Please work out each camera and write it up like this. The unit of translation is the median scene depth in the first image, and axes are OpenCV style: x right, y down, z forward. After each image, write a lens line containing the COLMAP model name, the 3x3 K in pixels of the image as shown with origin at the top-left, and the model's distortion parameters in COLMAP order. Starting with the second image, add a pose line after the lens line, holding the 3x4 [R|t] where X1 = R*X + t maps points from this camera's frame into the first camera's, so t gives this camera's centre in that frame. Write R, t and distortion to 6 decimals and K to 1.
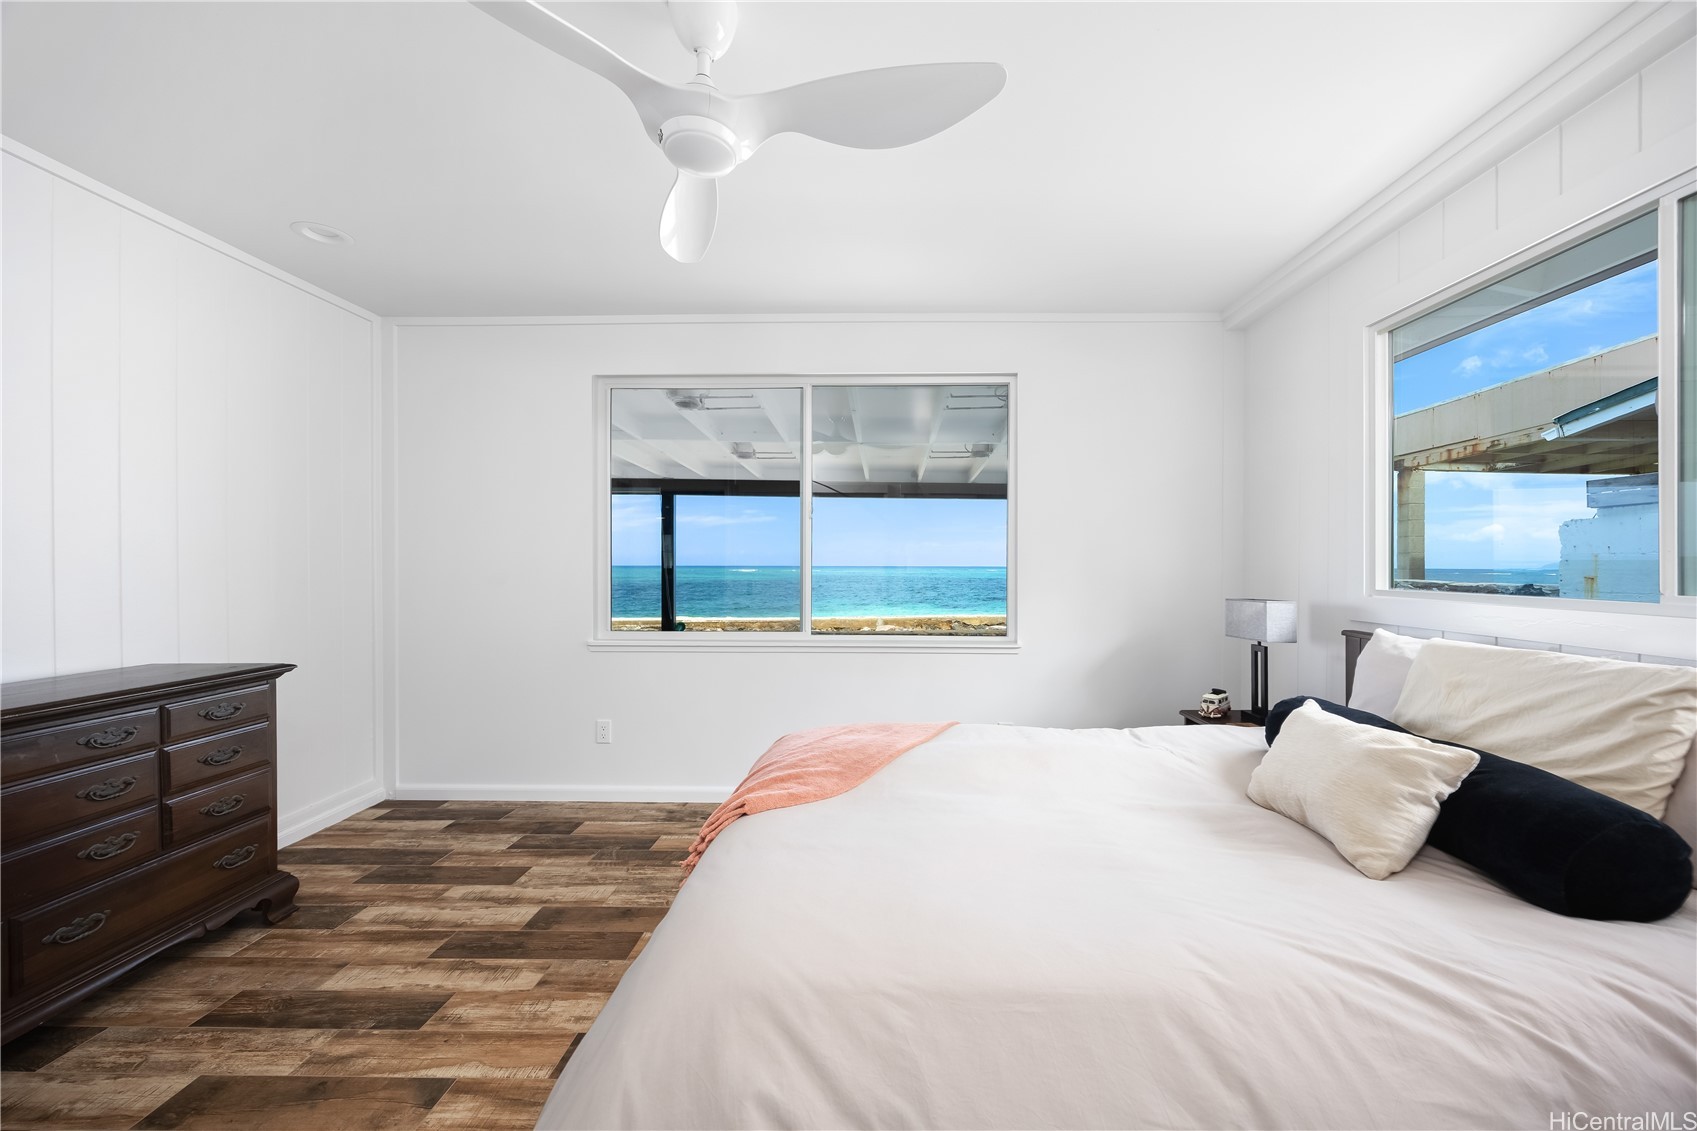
lens RADIAL K [[653.7, 0, 848.5], [0, 653.7, 565.5], [0, 0, 1]] dist [-0.000314, -0.000220]
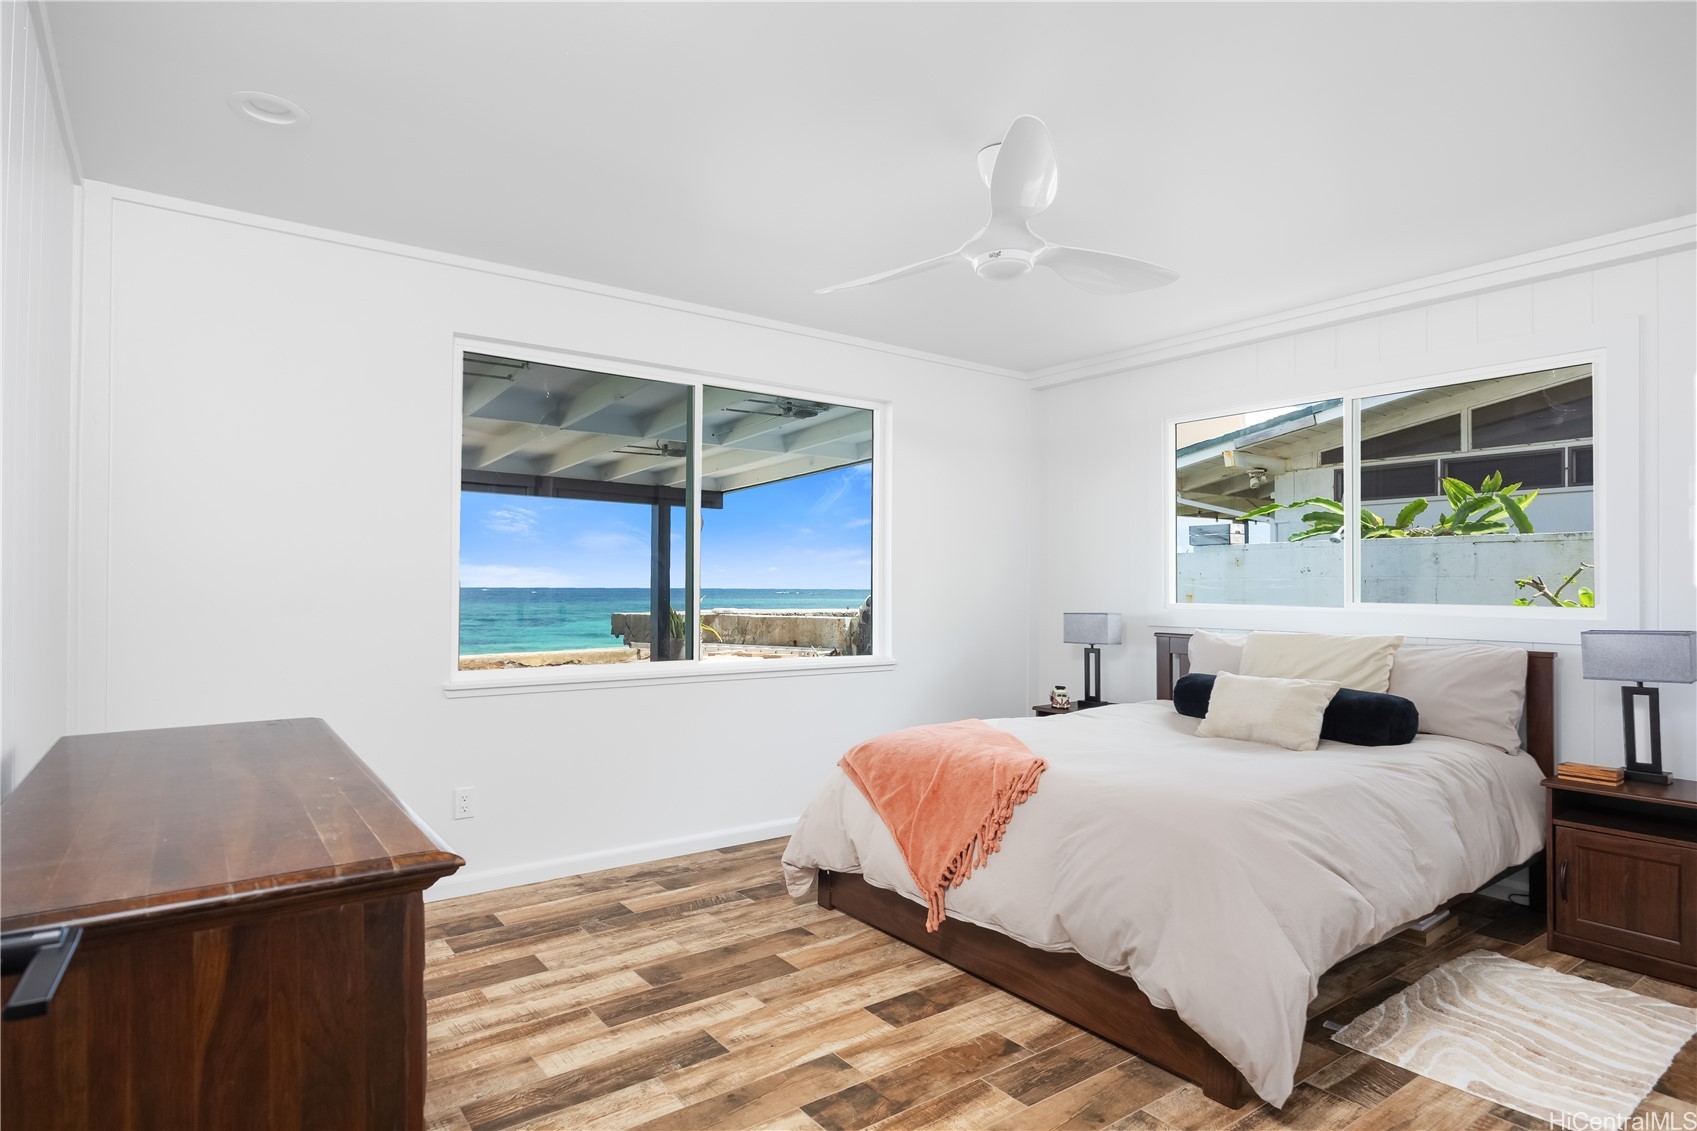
lens RADIAL K [[925.8, 0, 805.2], [0, 925.8, 566.1], [0, 0, 1]] dist [0.001691, 0.000042]
pose [[0.807672, 0.013640, 0.589474, -0.977783], [-0.002150, 0.999794, -0.020189, -0.000883], [-0.589628, 0.015039, 0.807535, -0.151698]]
